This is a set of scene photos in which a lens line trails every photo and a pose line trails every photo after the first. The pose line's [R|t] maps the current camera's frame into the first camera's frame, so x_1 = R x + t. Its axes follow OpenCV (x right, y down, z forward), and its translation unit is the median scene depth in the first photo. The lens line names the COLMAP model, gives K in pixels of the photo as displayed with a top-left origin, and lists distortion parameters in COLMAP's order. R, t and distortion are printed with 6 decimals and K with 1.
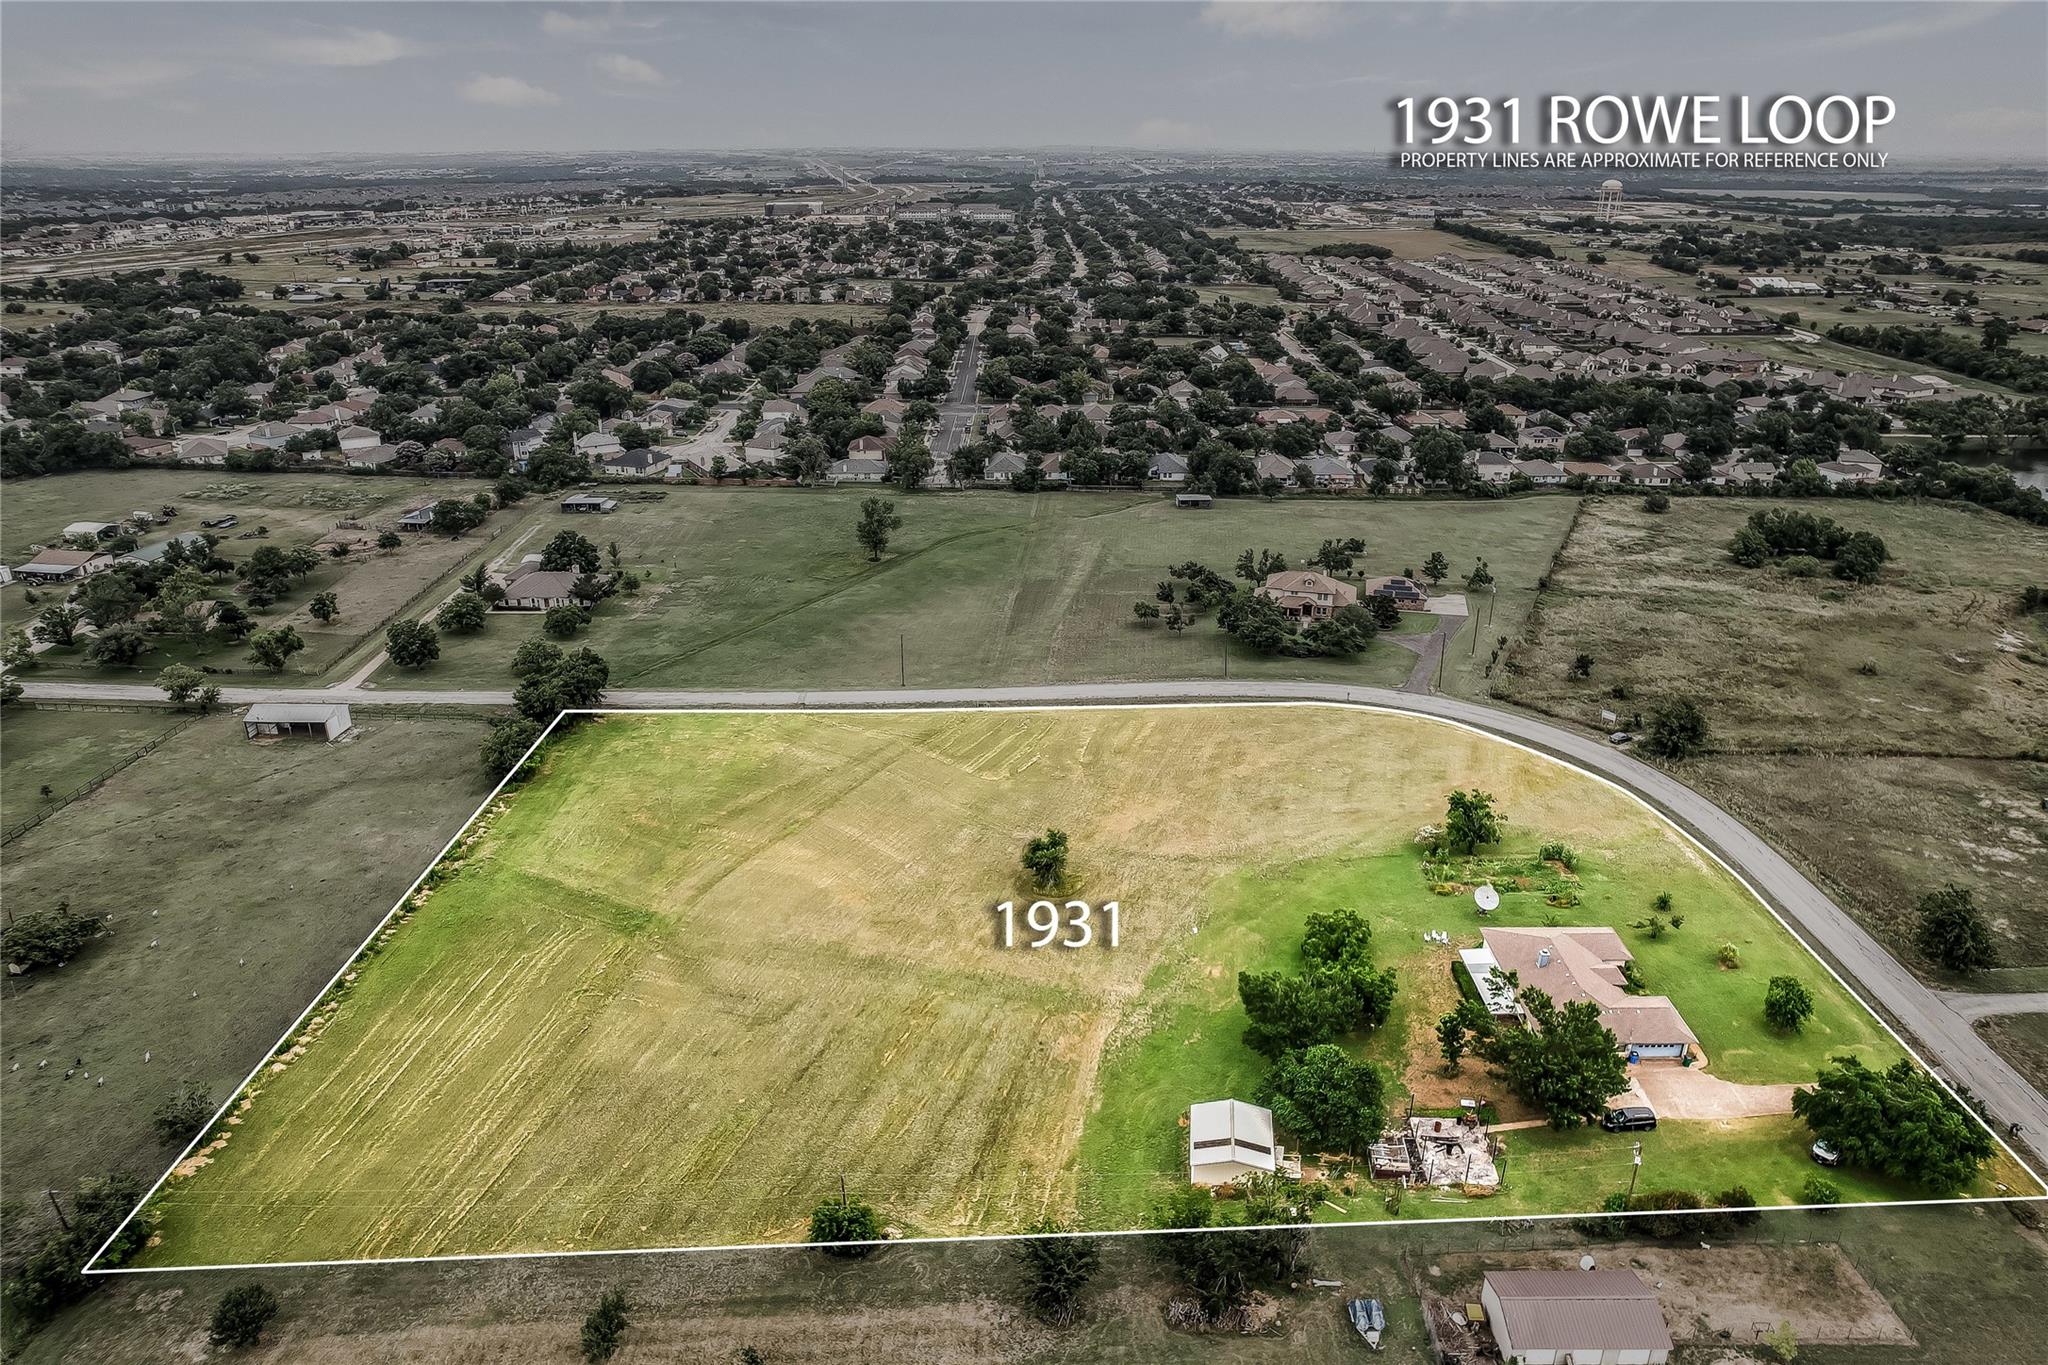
lens RADIAL K [[1311.5, 0, 1026.2], [0, 1311.5, 682.2], [0, 0, 1]] dist [-0.081599, 0.076430]
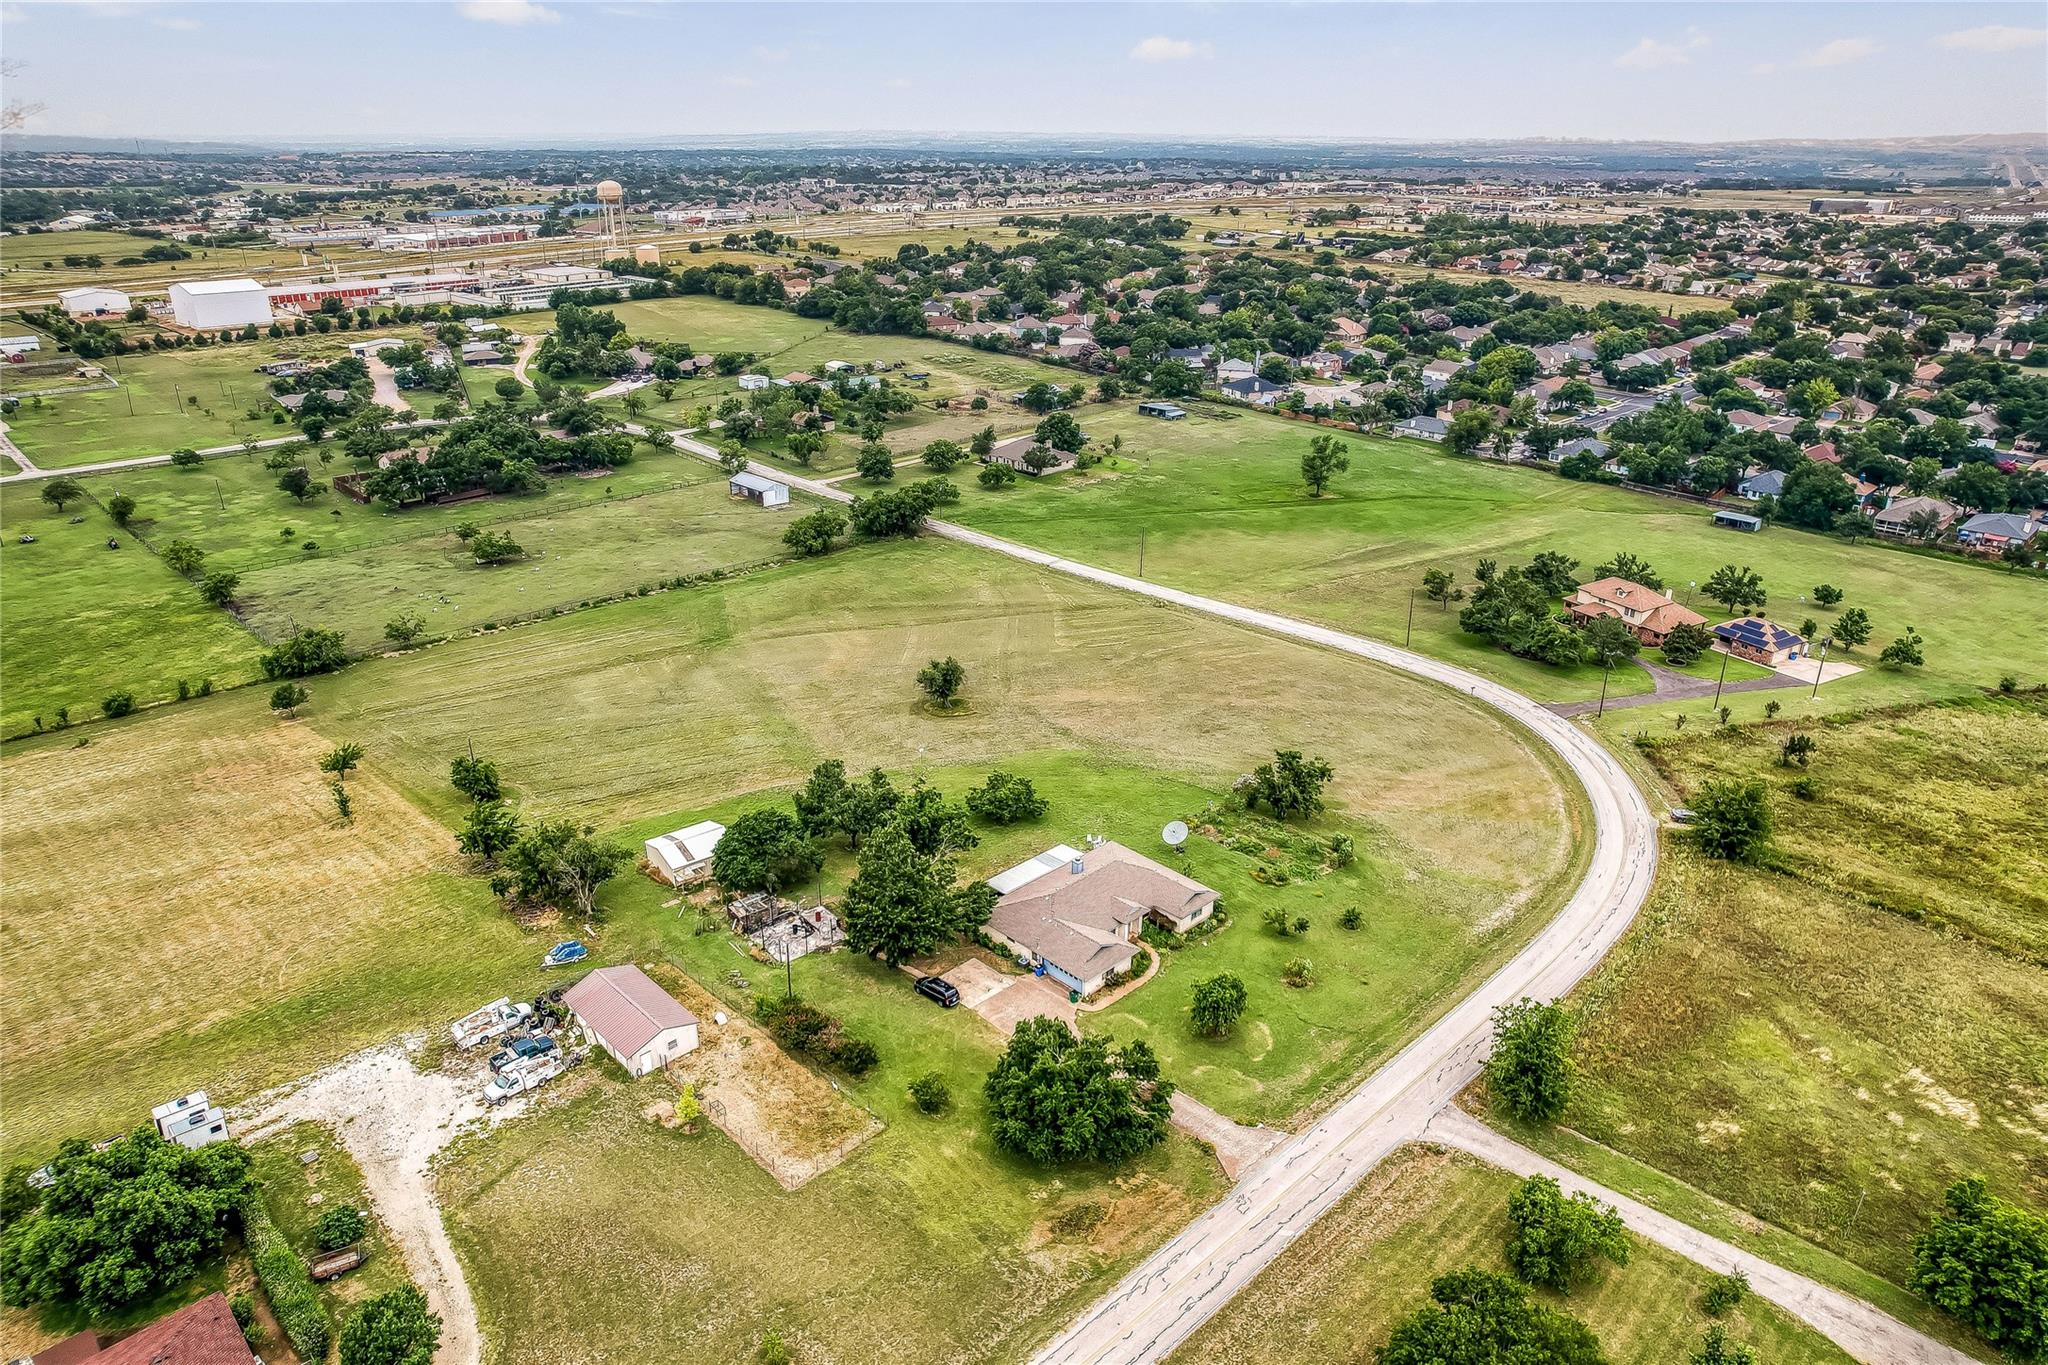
lens RADIAL K [[1311.5, 0, 1026.2], [0, 1311.5, 682.2], [0, 0, 1]] dist [-0.081599, 0.076430]
pose [[0.705748, 0.281587, -0.650099, 0.649098], [-0.277134, 0.954227, 0.112462, -0.010610], [0.652010, 0.100795, 0.751481, 0.155892]]
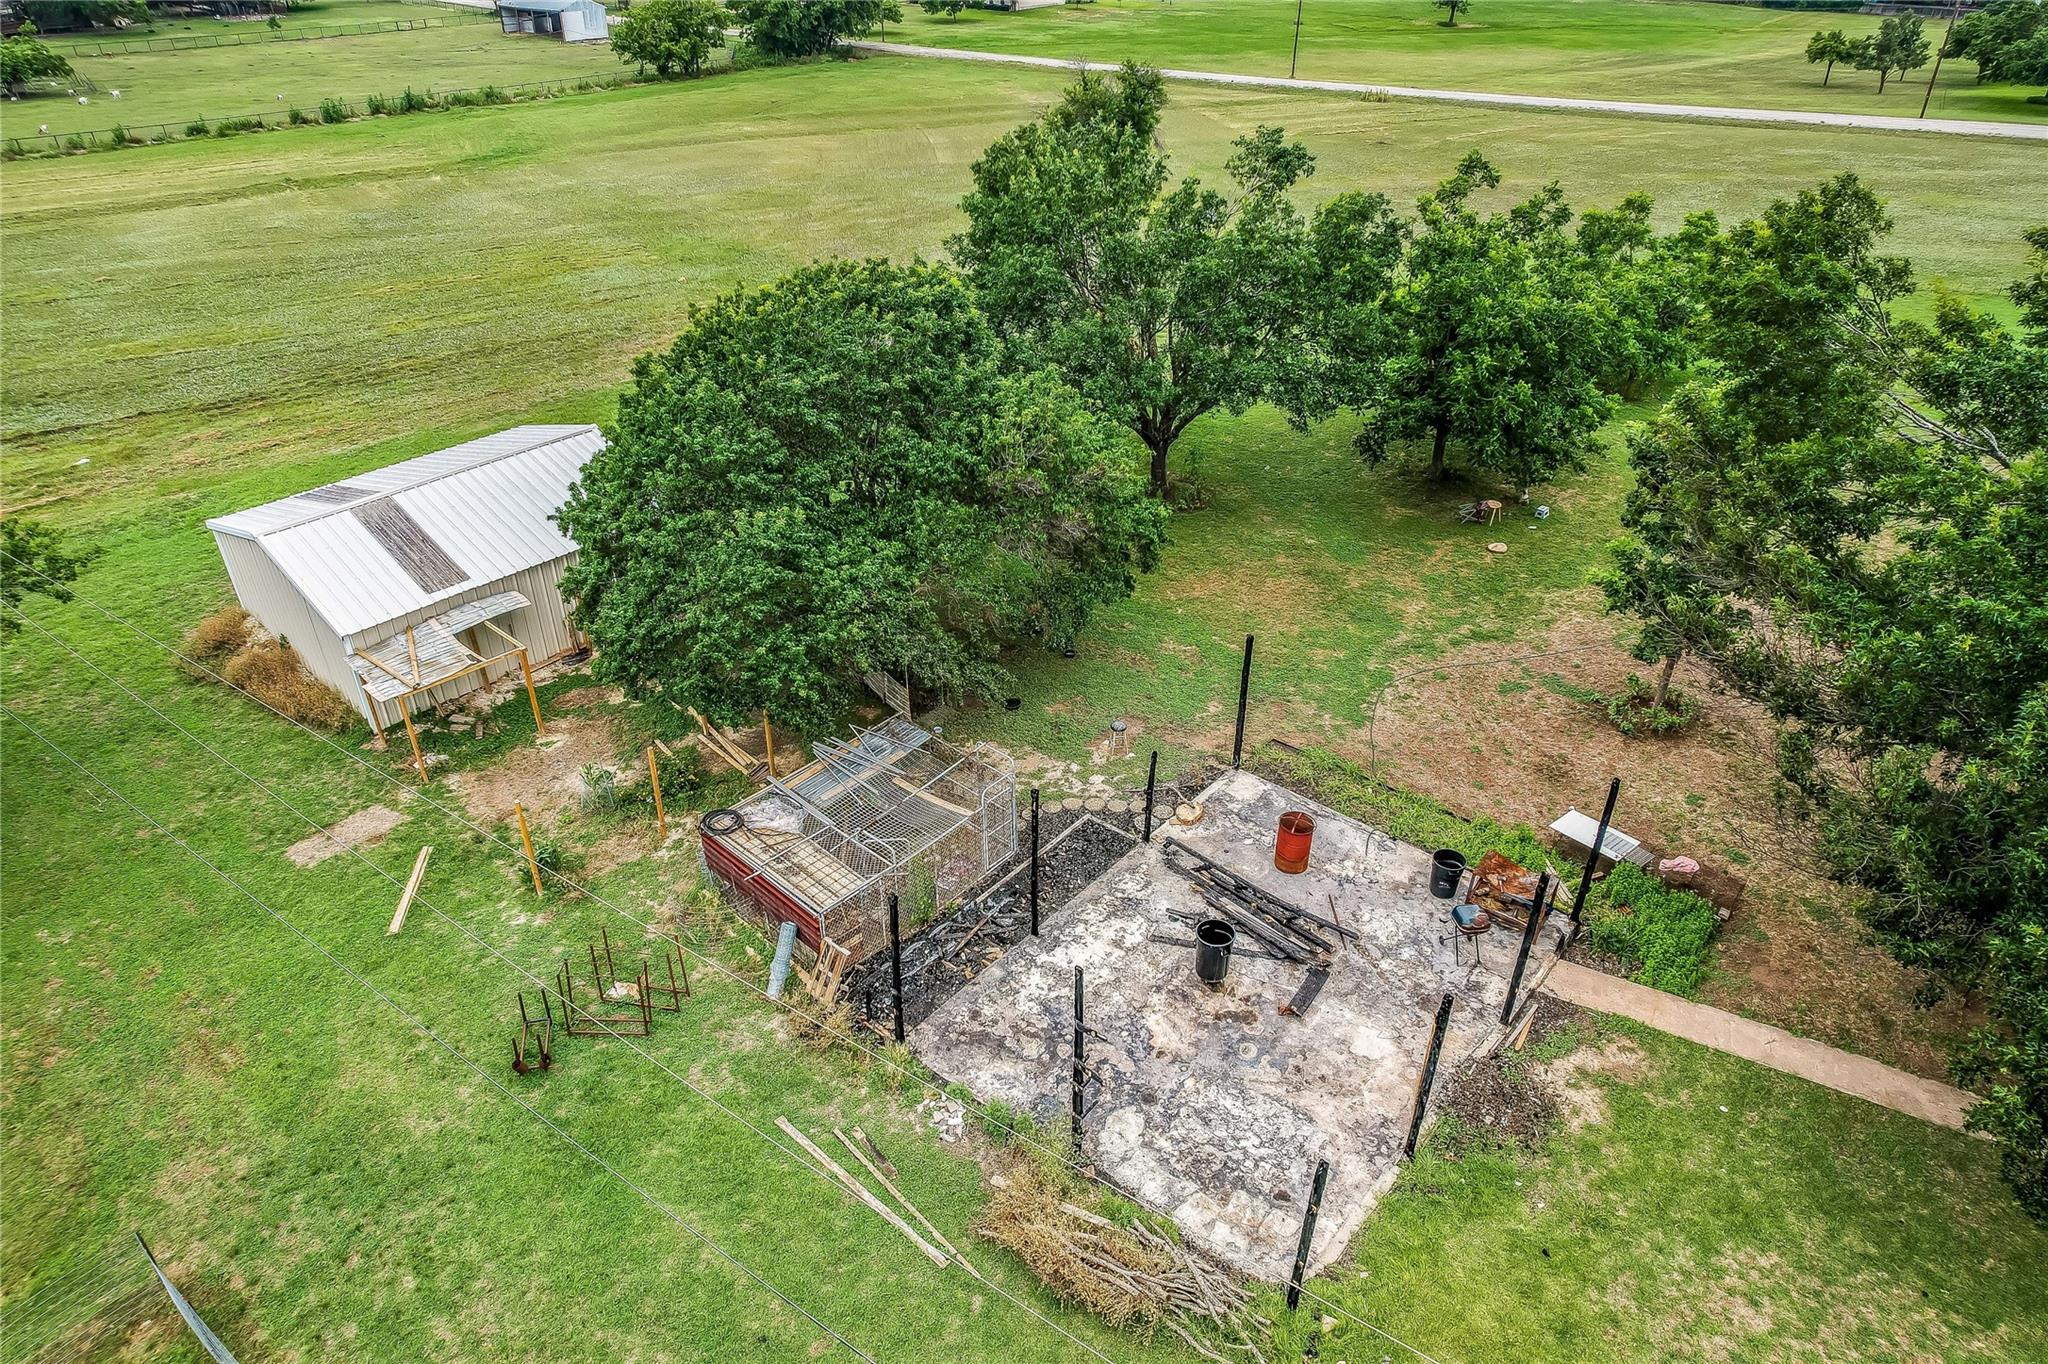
lens RADIAL K [[1304.2, 0, 1024.0], [0, 1304.2, 682.0], [0, 0, 1]] dist [-0.025440, 0.002100]
pose [[0.800607, 0.324825, -0.503506, 0.218391], [-0.231675, 0.942767, 0.239826, 0.169902], [0.552590, -0.075356, 0.830039, 0.490006]]
